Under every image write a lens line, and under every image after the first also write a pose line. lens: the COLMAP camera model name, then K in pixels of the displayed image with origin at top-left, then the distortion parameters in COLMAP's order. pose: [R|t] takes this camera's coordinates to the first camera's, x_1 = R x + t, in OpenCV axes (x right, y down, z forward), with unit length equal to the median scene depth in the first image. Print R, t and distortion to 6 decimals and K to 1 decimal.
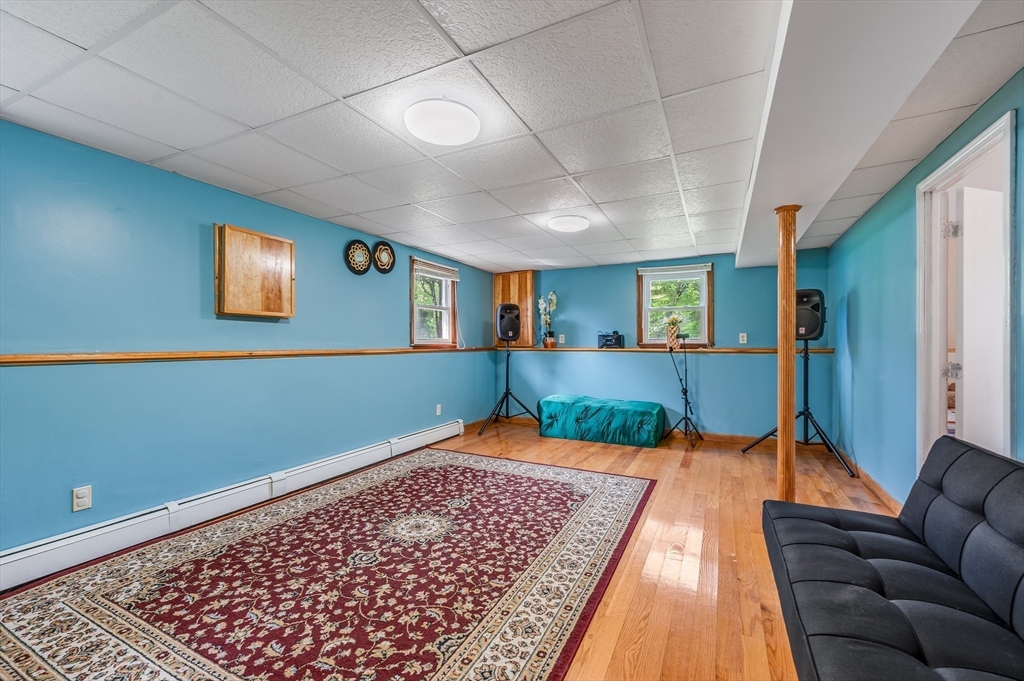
lens RADIAL K [[411.4, 0, 512.5], [0, 411.4, 342.6], [0, 0, 1]] dist [-0.000386, 0.000867]
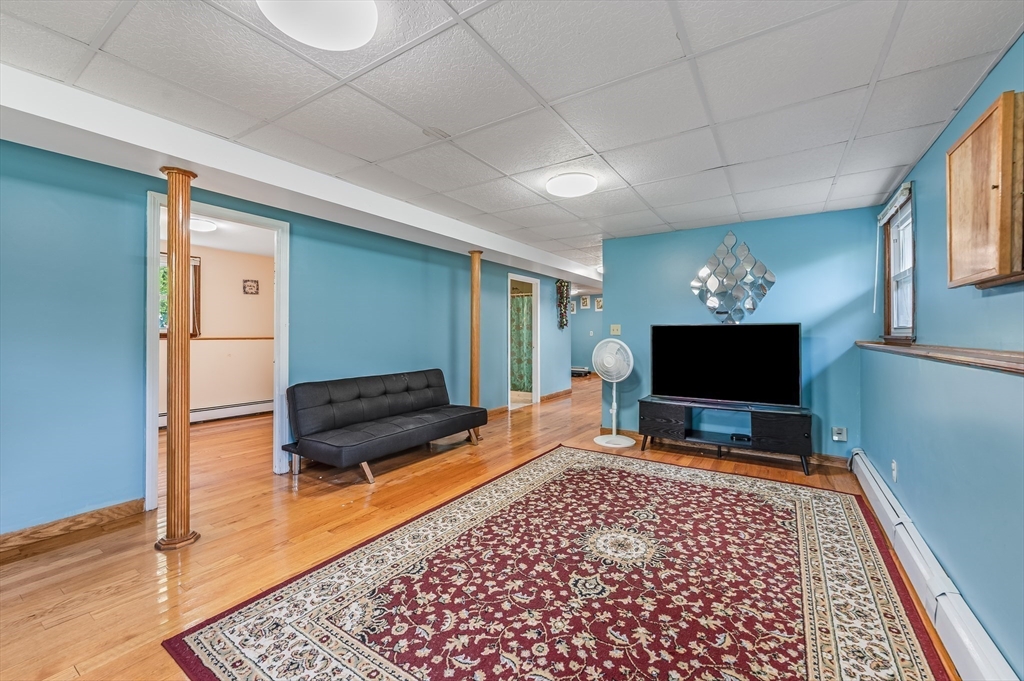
lens RADIAL K [[411.4, 0, 513.9], [0, 411.4, 335.7], [0, 0, 1]] dist [-0.000386, 0.000867]
pose [[-0.992304, -0.001570, 0.123817, -0.119142], [-0.001322, 0.999997, 0.002085, 0.000711], [-0.123819, 0.001905, -0.992303, 2.042432]]
